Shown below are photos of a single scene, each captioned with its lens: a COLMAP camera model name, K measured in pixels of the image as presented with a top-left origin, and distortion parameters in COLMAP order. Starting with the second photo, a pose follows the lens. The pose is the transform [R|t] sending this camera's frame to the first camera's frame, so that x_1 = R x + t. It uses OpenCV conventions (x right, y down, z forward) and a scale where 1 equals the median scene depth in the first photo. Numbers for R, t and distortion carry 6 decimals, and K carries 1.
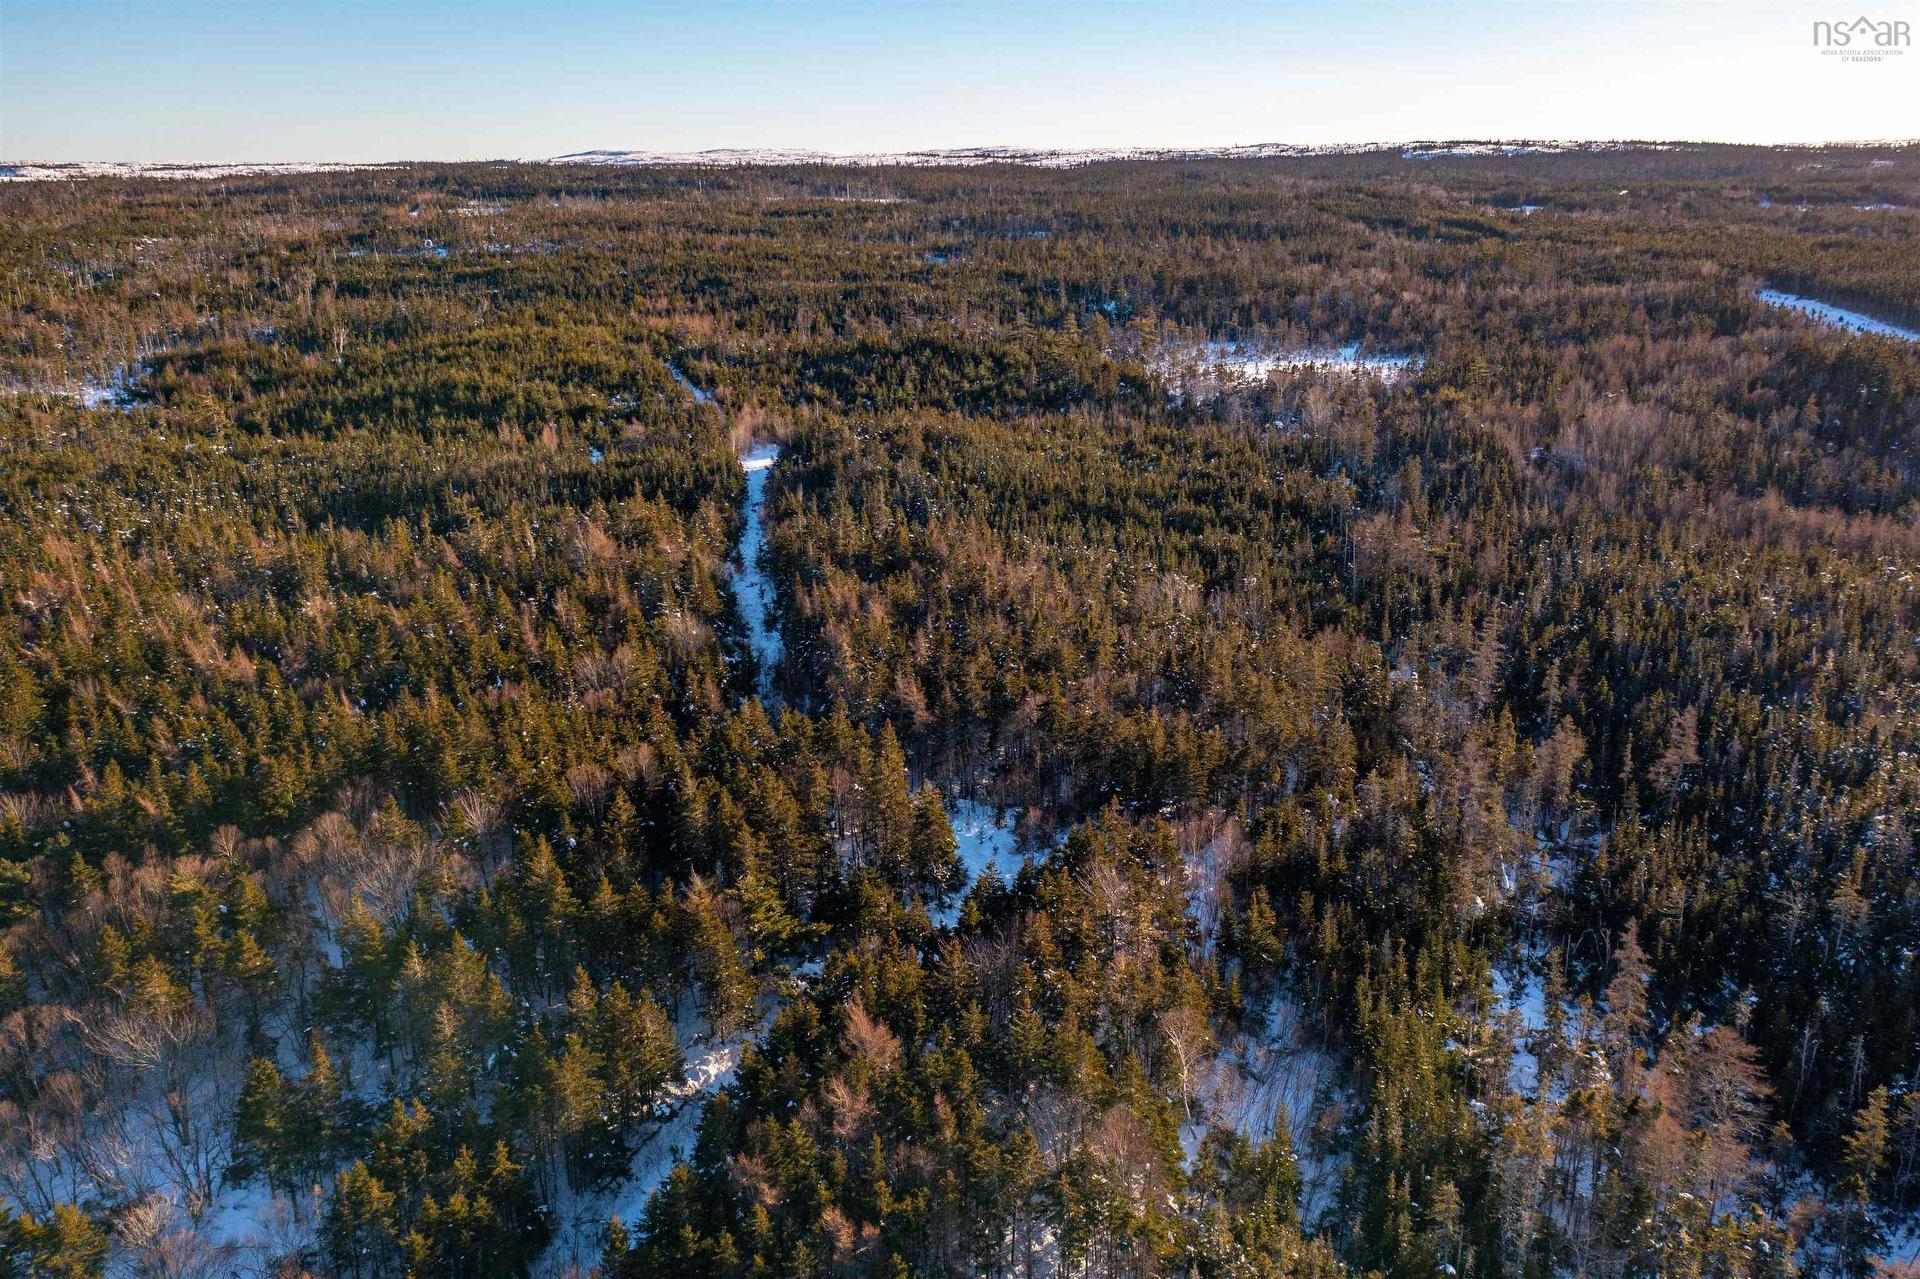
lens RADIAL K [[1489.4, 0, 942.2], [0, 1489.4, 641.1], [0, 0, 1]] dist [-0.001412, 0.003354]
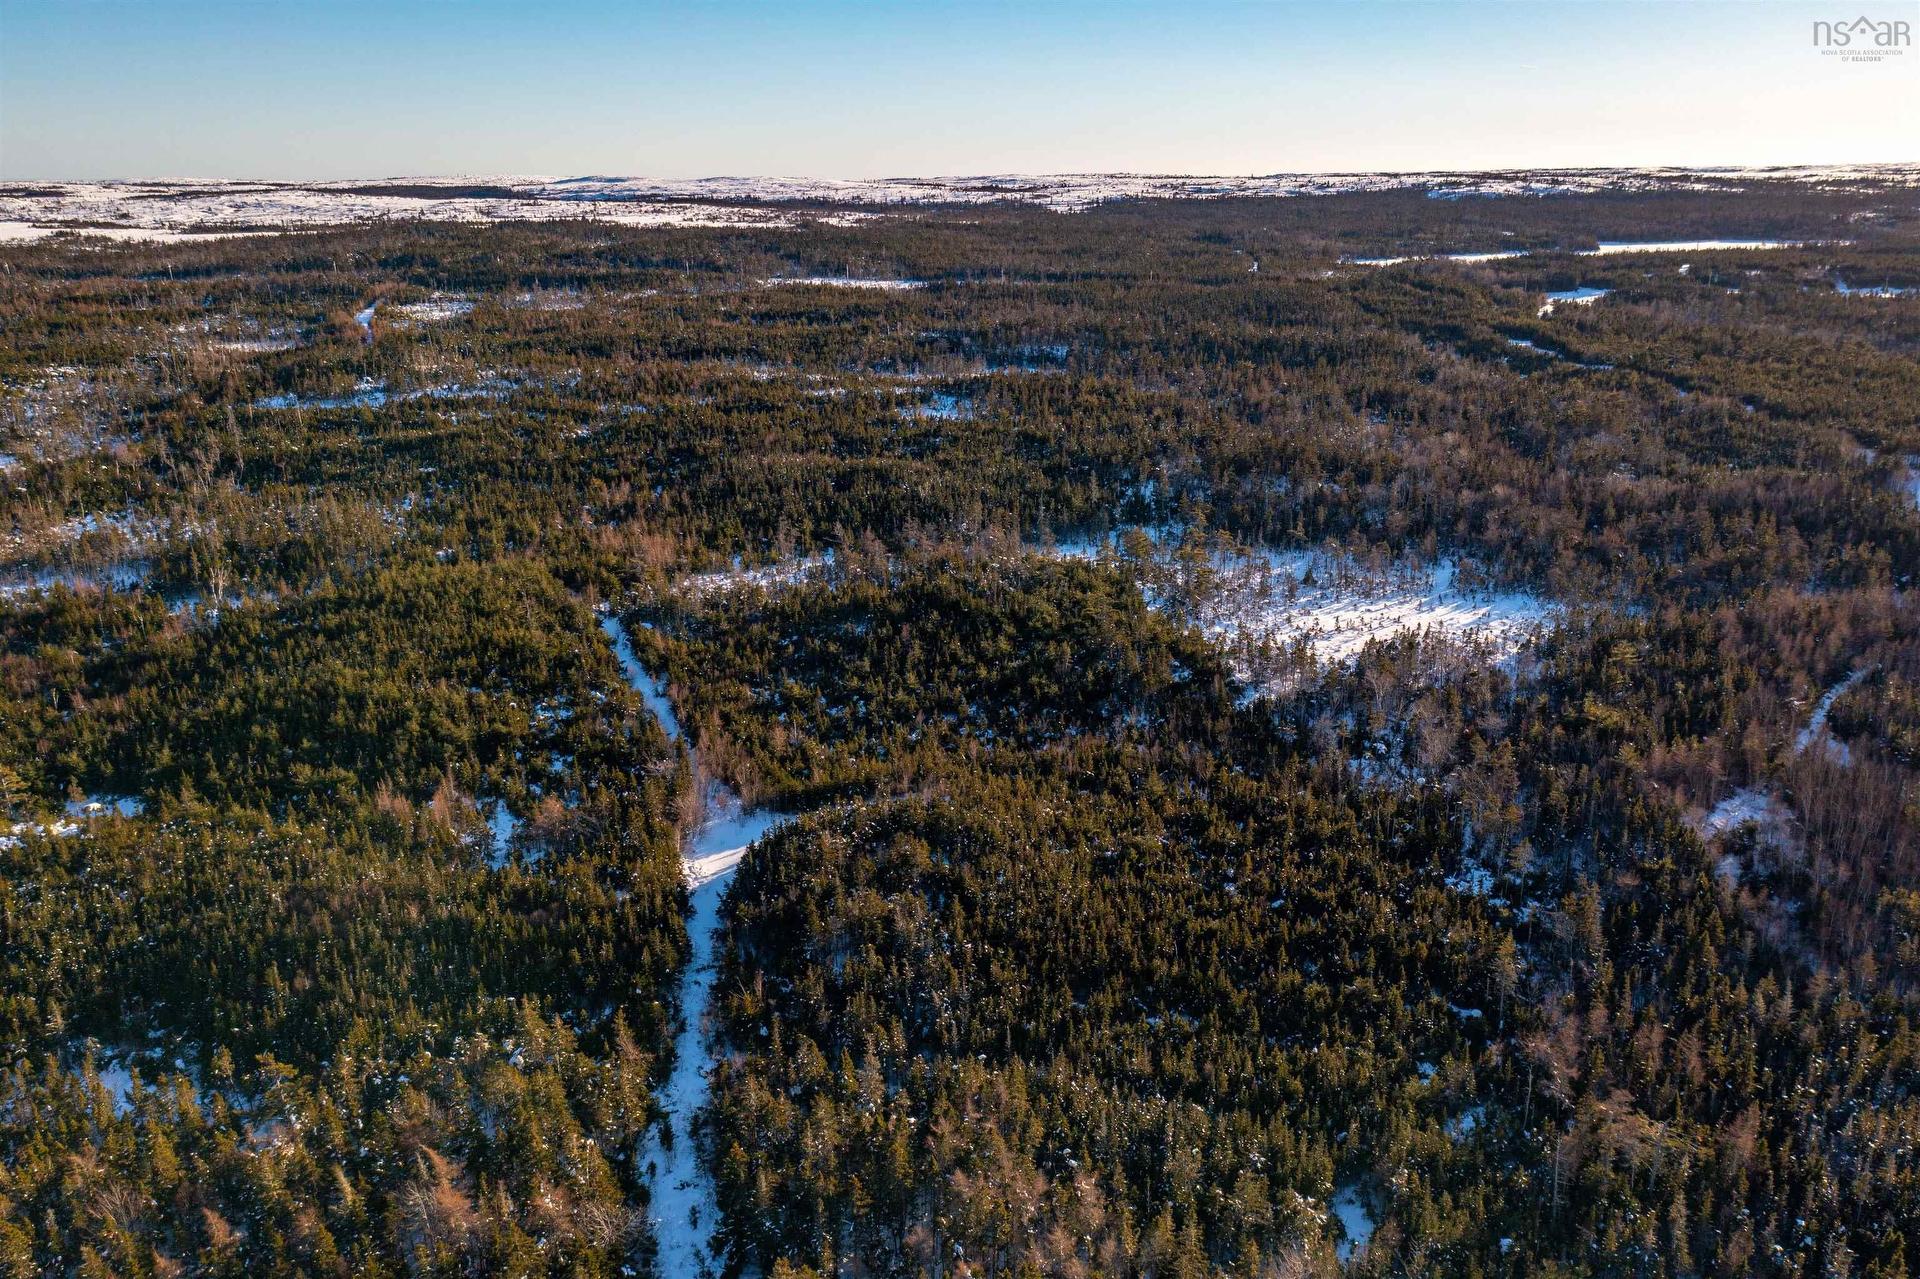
lens RADIAL K [[1489.4, 0, 942.2], [0, 1489.4, 641.1], [0, 0, 1]] dist [-0.001412, 0.003354]
pose [[0.999990, 0.003720, -0.002654, -0.002733], [-0.003721, 0.999993, -0.000240, -0.137571], [0.002653, 0.000250, 0.999996, 0.144772]]
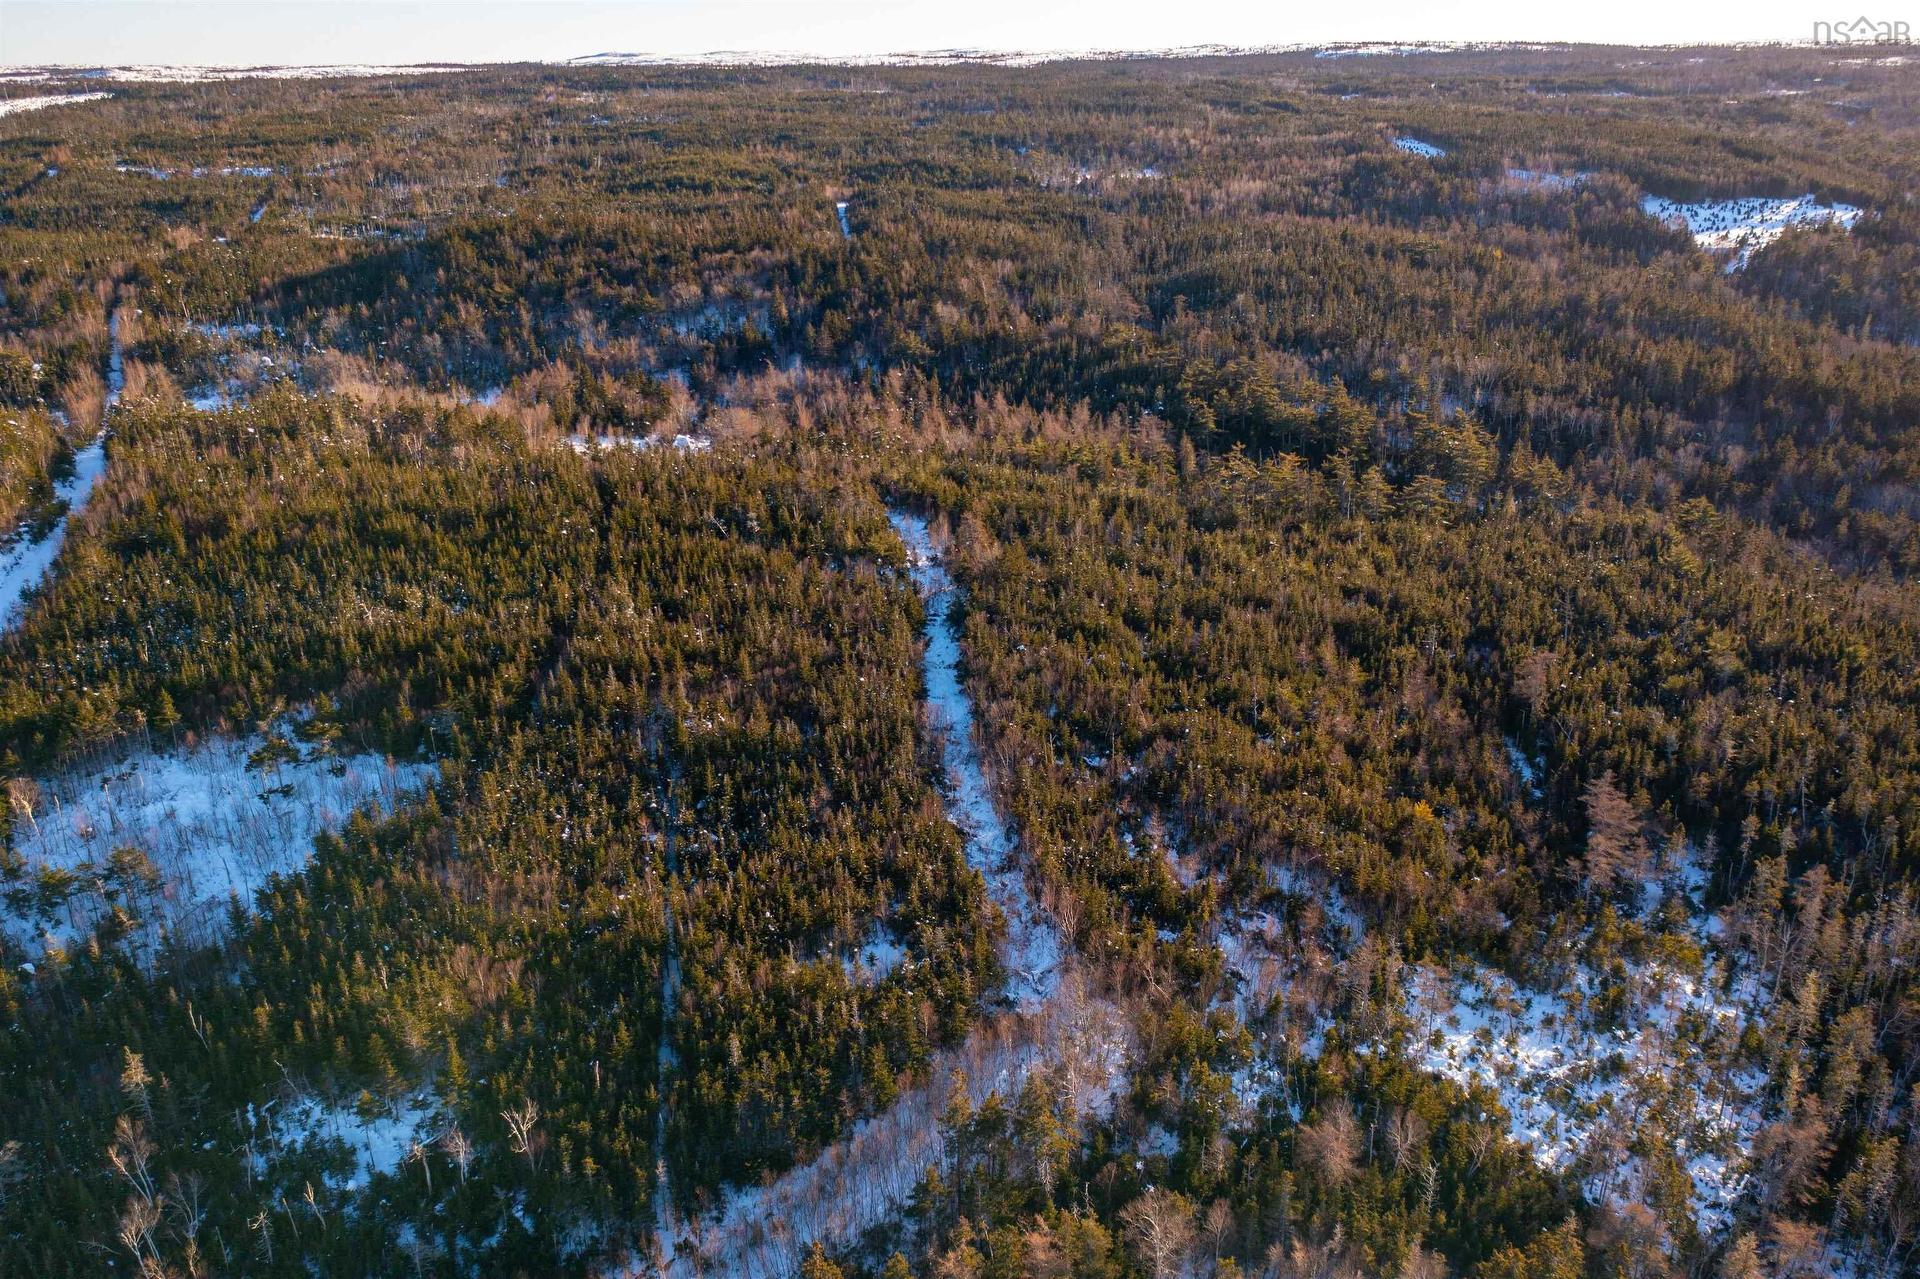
lens RADIAL K [[1489.4, 0, 942.2], [0, 1489.4, 641.1], [0, 0, 1]] dist [-0.001412, 0.003354]
pose [[0.999900, -0.007725, 0.011815, -0.002232], [0.007004, 0.998181, 0.059888, 0.229050], [-0.012257, -0.059799, 0.998135, -0.716515]]
